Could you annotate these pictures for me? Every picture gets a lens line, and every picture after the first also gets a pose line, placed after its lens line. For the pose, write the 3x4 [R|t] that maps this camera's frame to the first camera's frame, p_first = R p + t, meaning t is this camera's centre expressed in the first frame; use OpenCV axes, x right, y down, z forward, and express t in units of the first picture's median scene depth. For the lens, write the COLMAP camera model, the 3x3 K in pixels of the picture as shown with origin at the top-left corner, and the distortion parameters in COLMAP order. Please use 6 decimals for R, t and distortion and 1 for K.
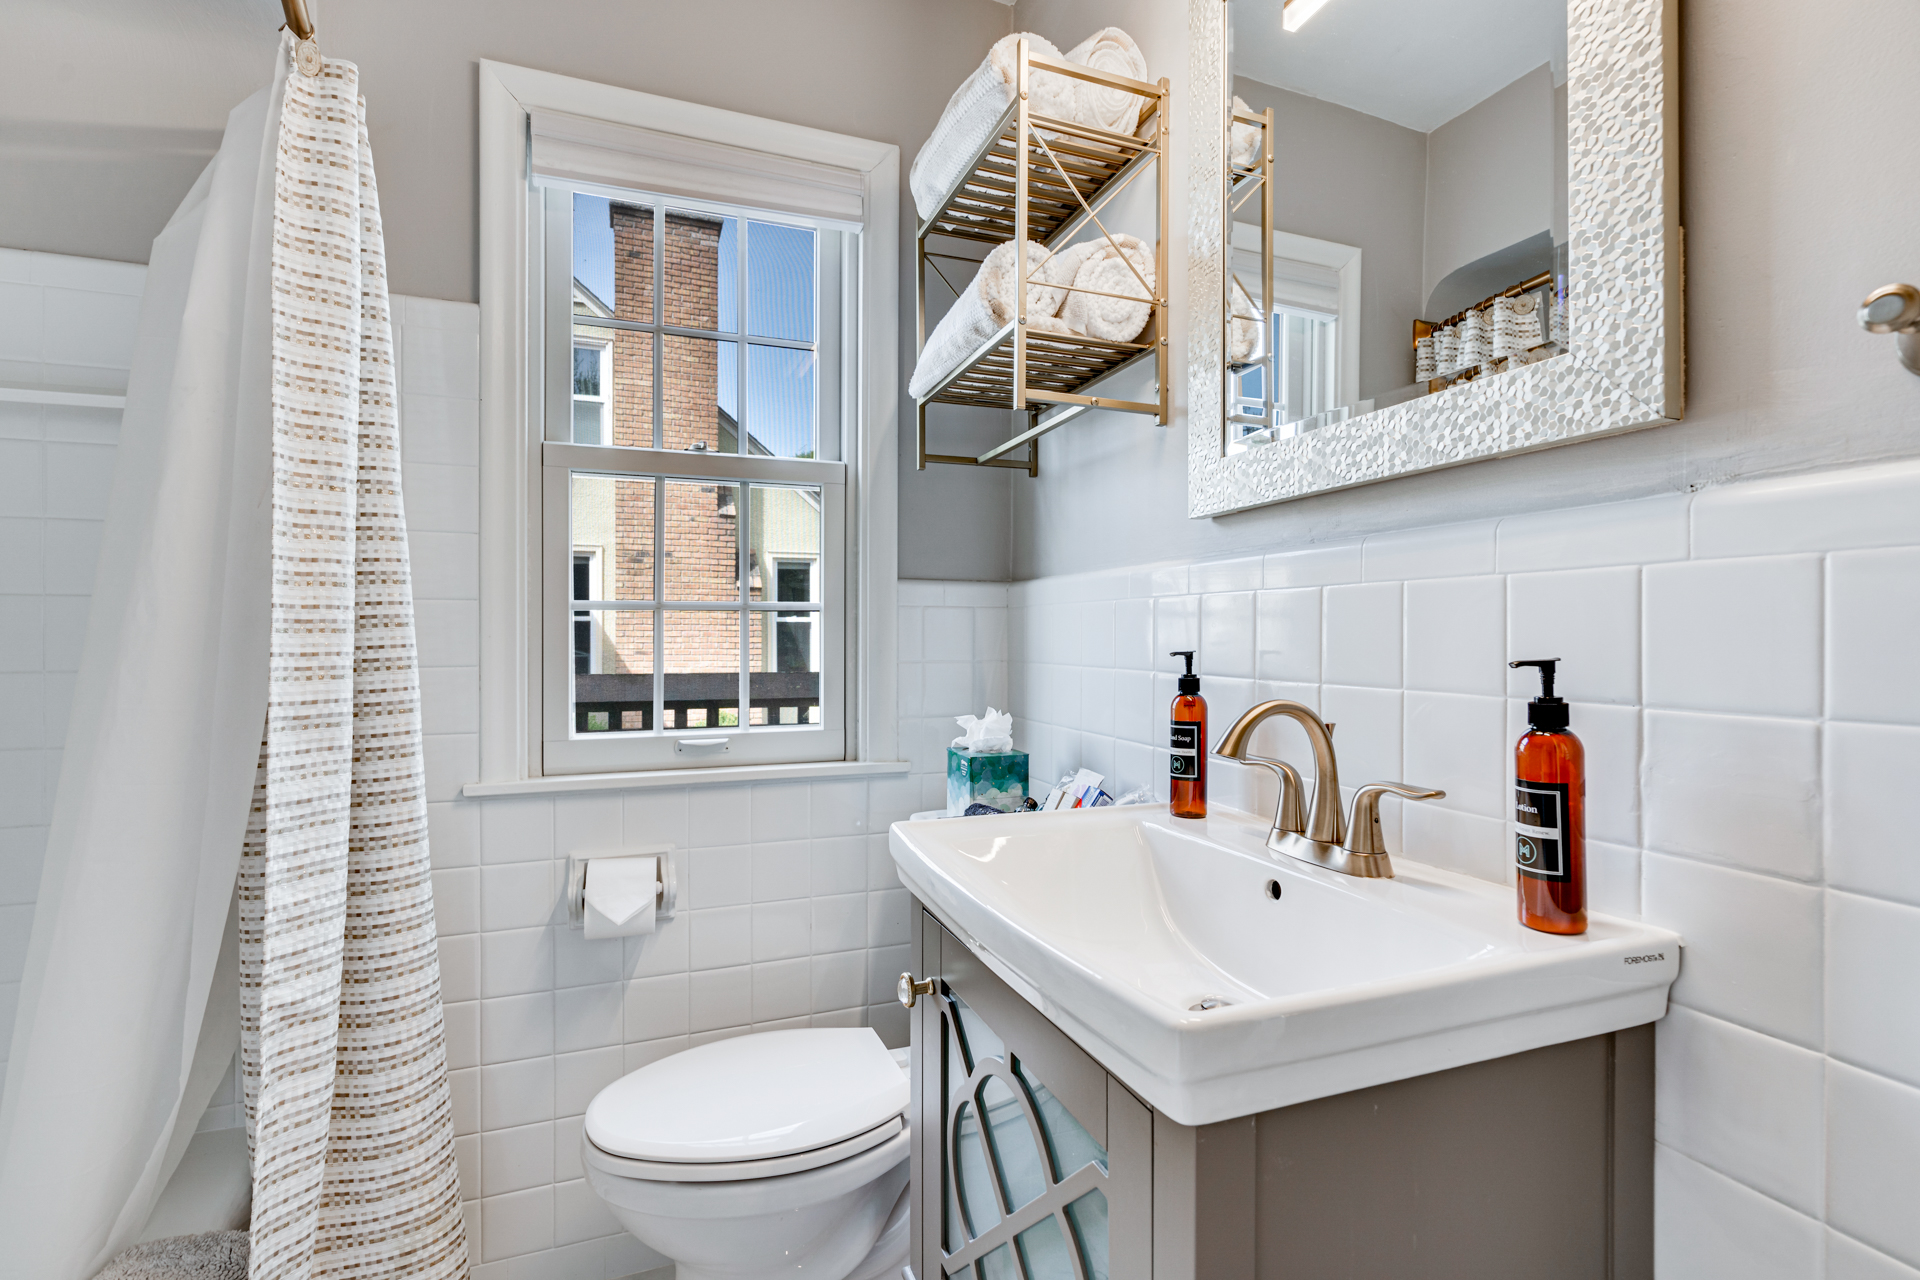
lens RADIAL K [[886.7, 0, 959.3], [0, 886.7, 640.0], [0, 0, 1]] dist [-0.010836, 0.002468]
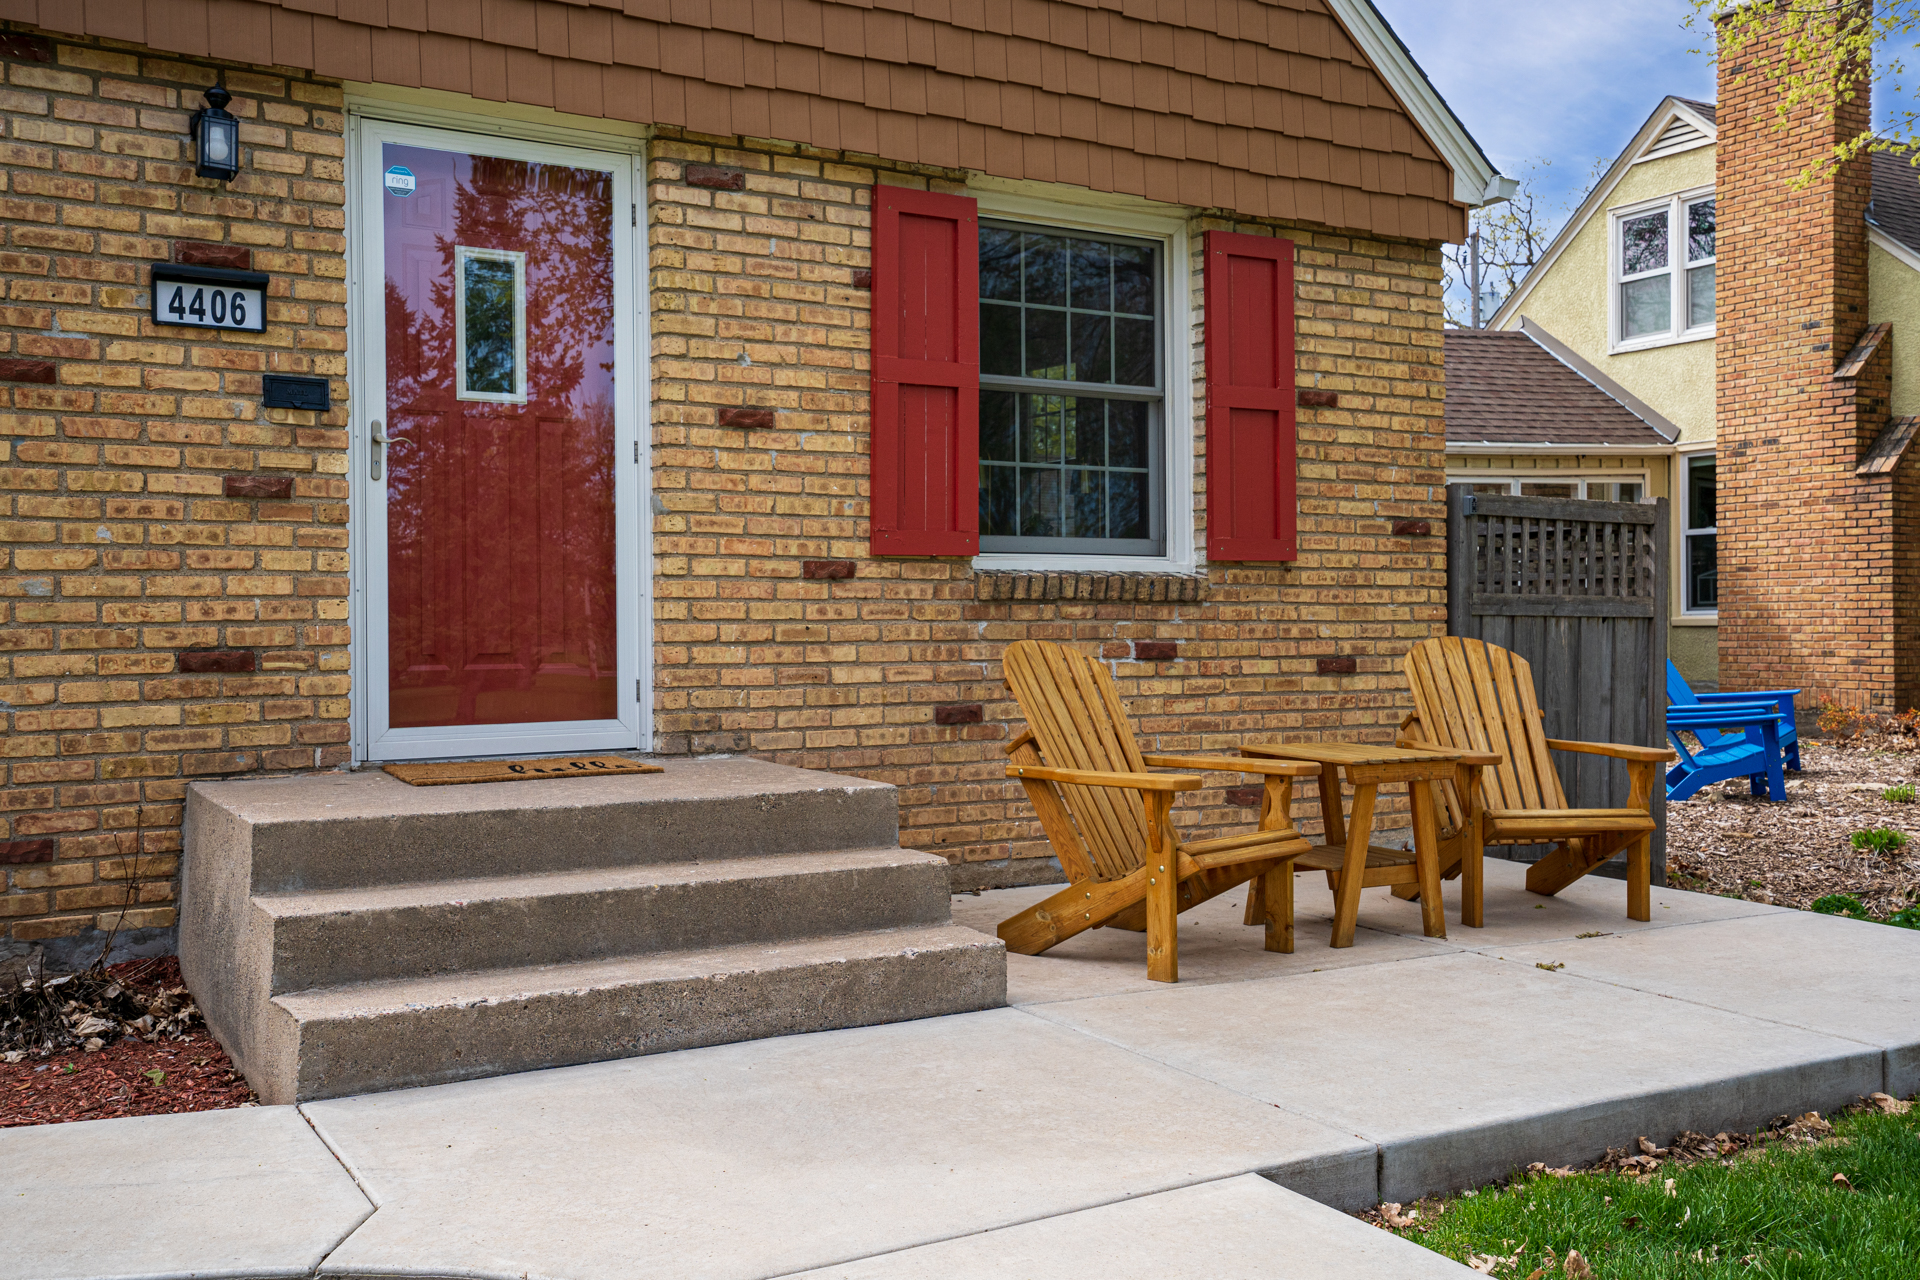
lens RADIAL K [[1814.6, 0, 963.8], [0, 1814.6, 642.7], [0, 0, 1]] dist [0.059613, 0.000000]
pose [[0.168188, 0.007753, -0.985724, 1.070926], [-0.000524, 0.999970, 0.007776, 0.063533], [0.985755, -0.000791, 0.168187, 0.029222]]
